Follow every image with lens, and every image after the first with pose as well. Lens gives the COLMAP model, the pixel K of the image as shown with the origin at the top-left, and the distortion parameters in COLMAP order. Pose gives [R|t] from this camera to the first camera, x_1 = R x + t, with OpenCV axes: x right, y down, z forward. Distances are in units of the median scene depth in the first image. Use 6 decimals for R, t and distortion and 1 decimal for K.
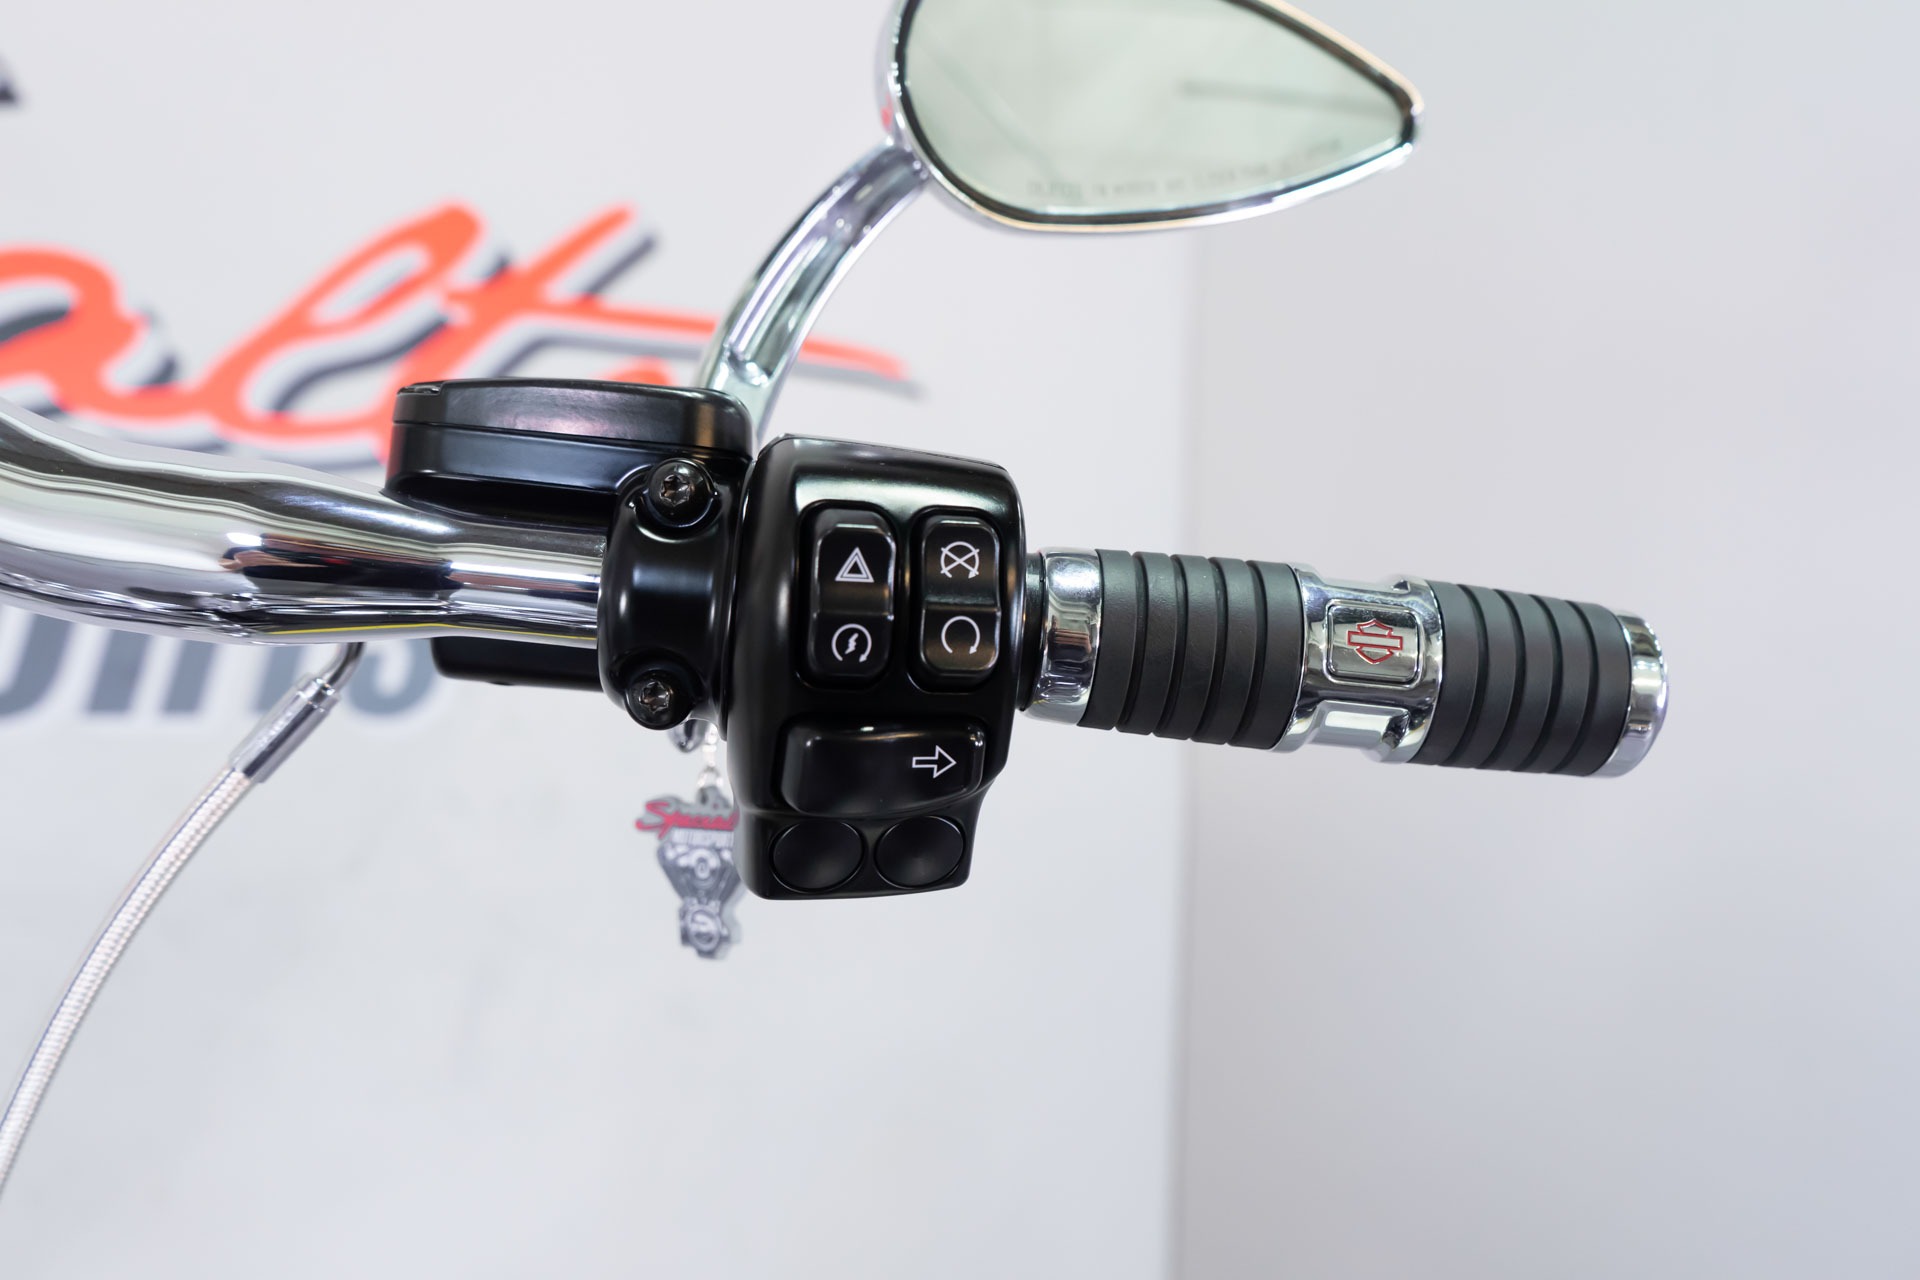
lens RADIAL K [[1533.7, 0, 958.0], [0, 1533.7, 671.0], [0, 0, 1]] dist [0.004950, -0.012821]
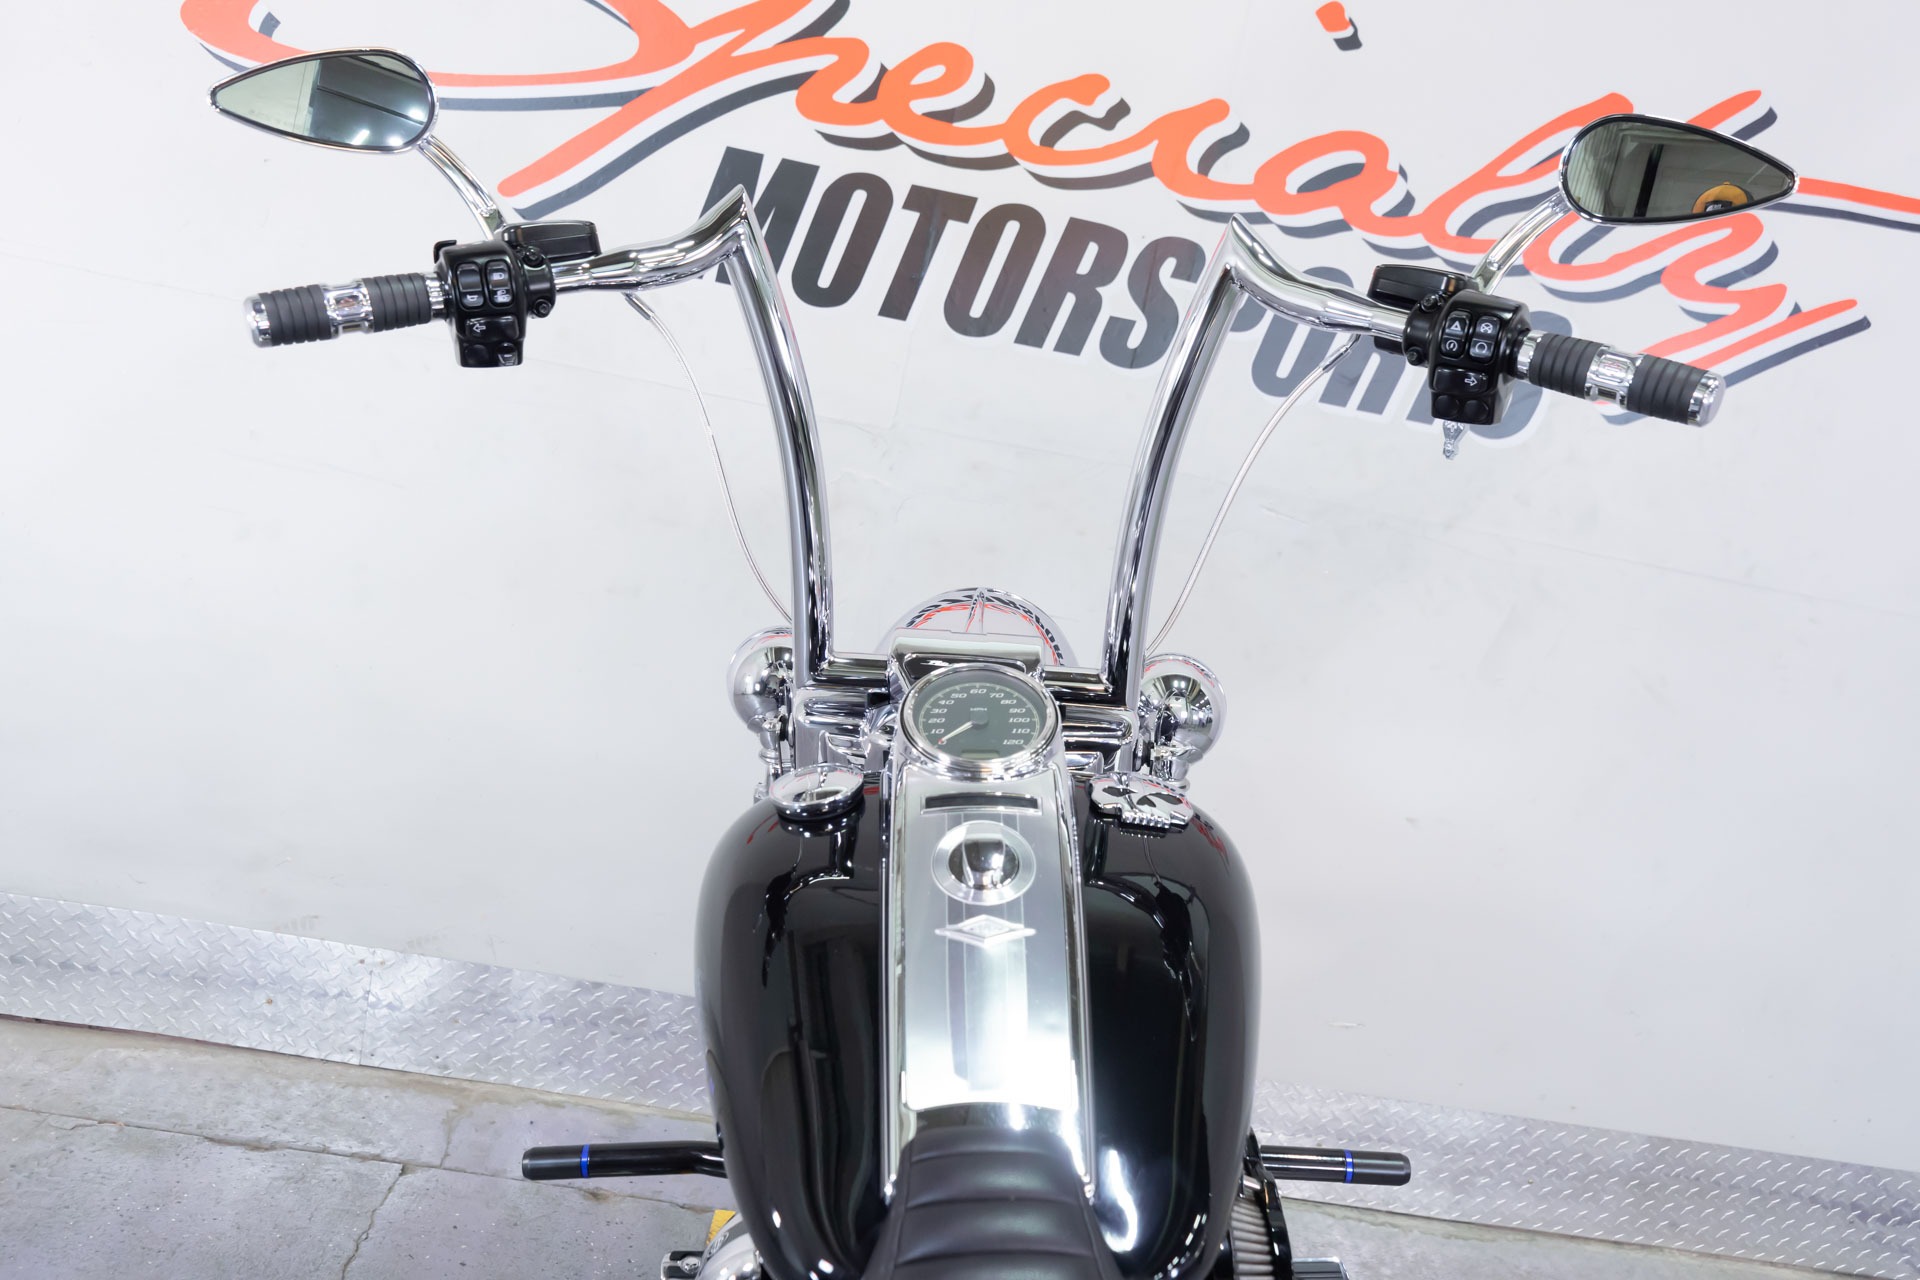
lens RADIAL K [[1533.7, 0, 958.0], [0, 1533.7, 671.0], [0, 0, 1]] dist [0.004950, -0.012821]
pose [[0.701259, 0.261484, -0.663221, 0.408377], [-0.168500, 0.964740, 0.202198, 0.044748], [0.692708, -0.030040, 0.720593, -0.599390]]
